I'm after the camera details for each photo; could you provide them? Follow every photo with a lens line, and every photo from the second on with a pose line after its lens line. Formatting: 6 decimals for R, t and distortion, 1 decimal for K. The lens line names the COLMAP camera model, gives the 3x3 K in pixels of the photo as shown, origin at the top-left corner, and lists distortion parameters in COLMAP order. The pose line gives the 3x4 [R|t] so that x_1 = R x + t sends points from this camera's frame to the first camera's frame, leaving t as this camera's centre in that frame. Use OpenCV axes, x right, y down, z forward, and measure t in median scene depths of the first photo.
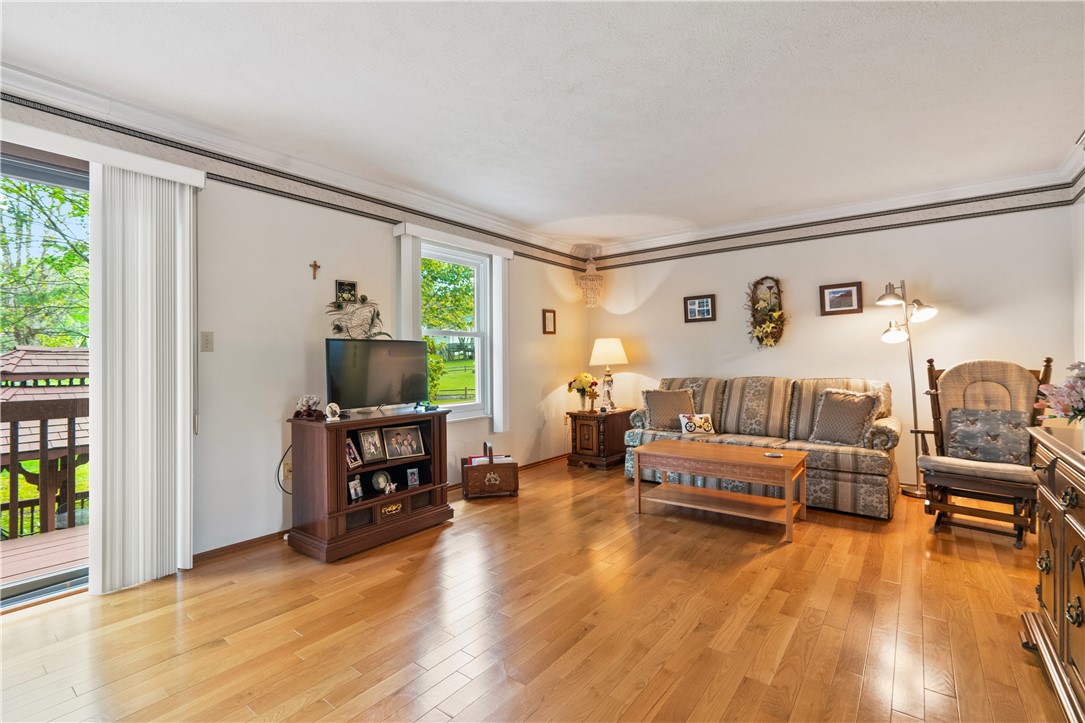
lens RADIAL K [[488.2, 0, 542.6], [0, 488.2, 356.8], [0, 0, 1]] dist [0.000347, 0.000761]
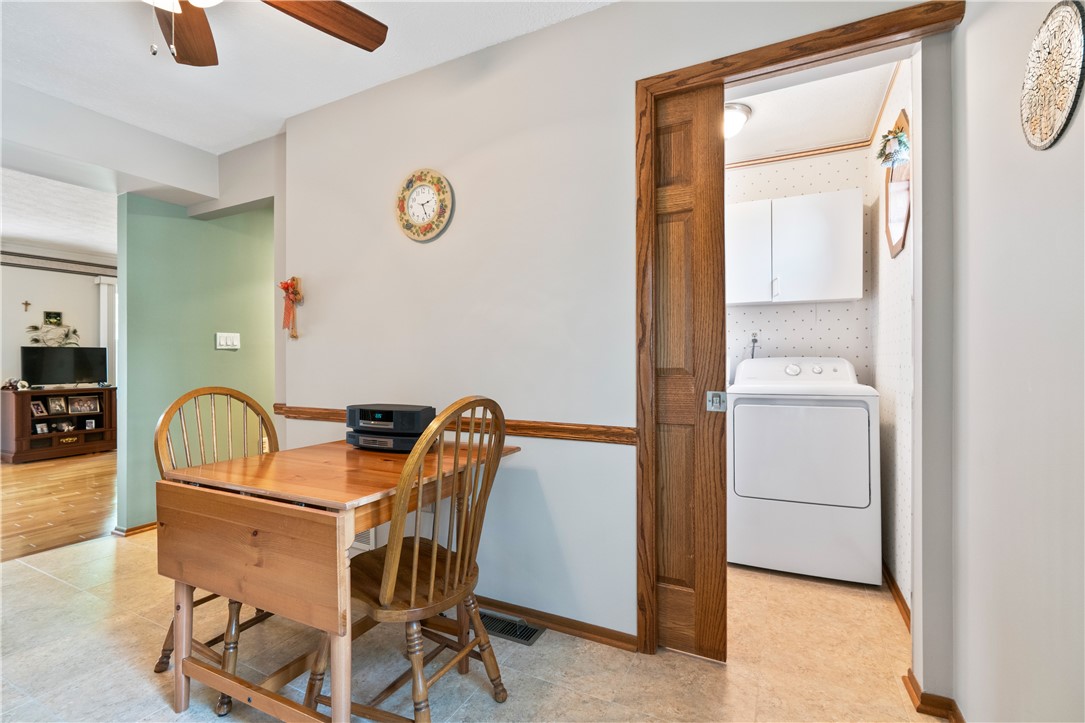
lens RADIAL K [[488.2, 0, 549.3], [0, 488.2, 356.4], [0, 0, 1]] dist [0.000347, 0.000761]
pose [[0.981322, 0.002227, 0.192358, 1.063843], [-0.000655, 0.999966, -0.008232, 0.013398], [-0.192370, 0.007952, 0.981290, -1.099163]]
